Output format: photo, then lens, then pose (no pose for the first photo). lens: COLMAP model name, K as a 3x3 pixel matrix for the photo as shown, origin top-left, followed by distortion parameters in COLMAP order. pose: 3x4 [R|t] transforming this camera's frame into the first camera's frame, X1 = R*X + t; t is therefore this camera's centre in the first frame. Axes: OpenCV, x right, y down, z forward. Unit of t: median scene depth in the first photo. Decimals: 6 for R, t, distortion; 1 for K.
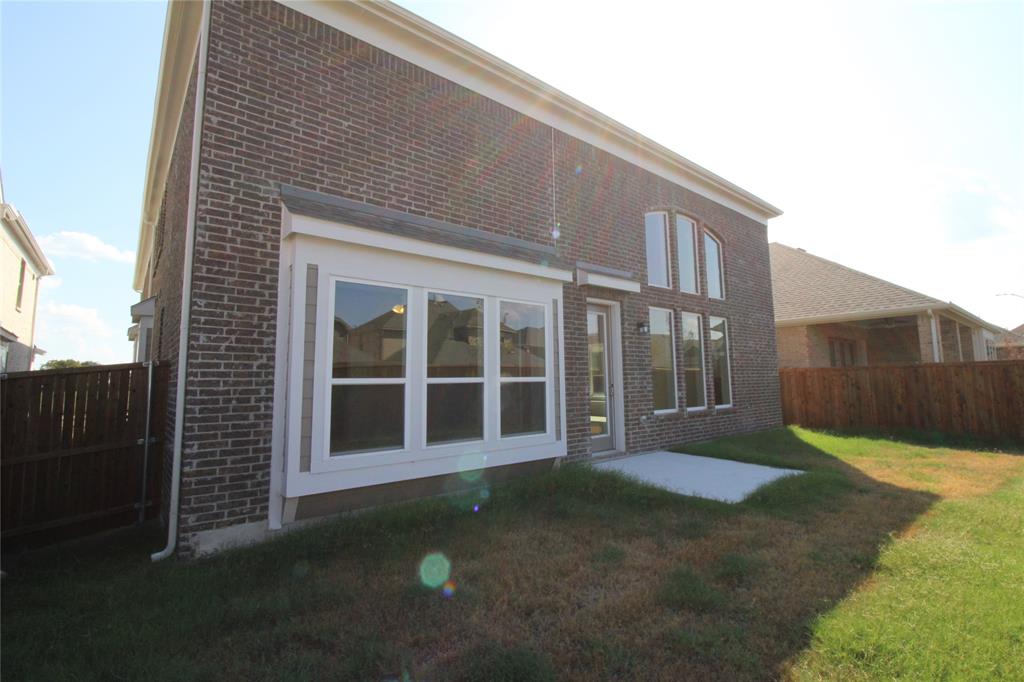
lens RADIAL K [[470.5, 0, 510.5], [0, 470.5, 330.5], [0, 0, 1]] dist [-0.000176, -0.000004]
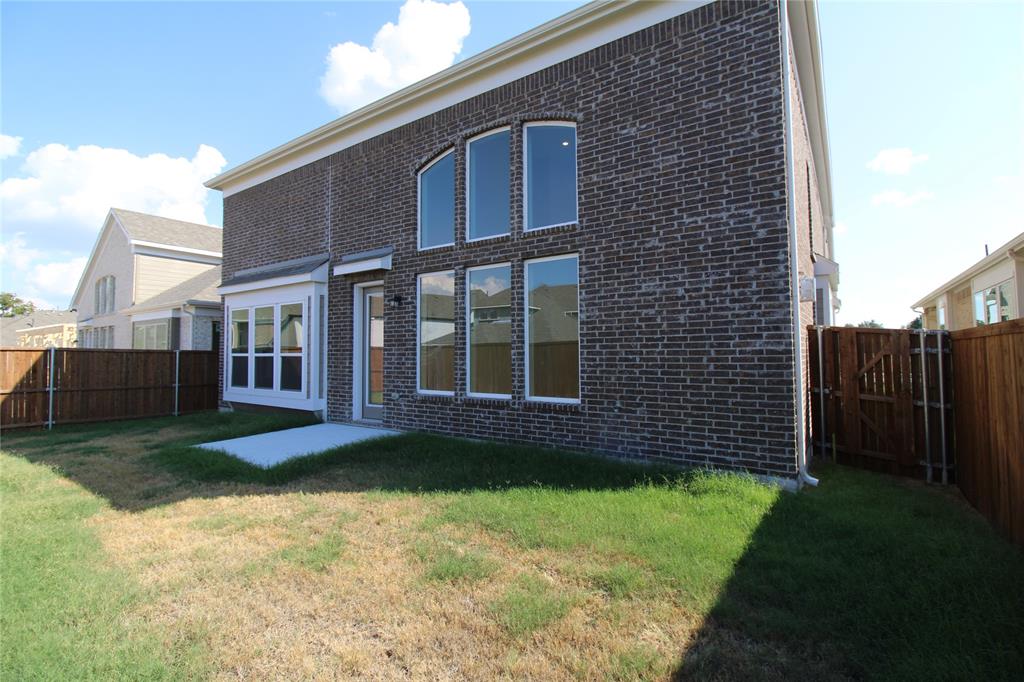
lens RADIAL K [[470.5, 0, 510.5], [0, 470.5, 330.5], [0, 0, 1]] dist [-0.000176, -0.000004]
pose [[0.267691, -0.031126, -0.963002, 1.560951], [0.107815, 0.994169, -0.002164, 0.098405], [0.957454, -0.103247, 0.269486, 1.185555]]
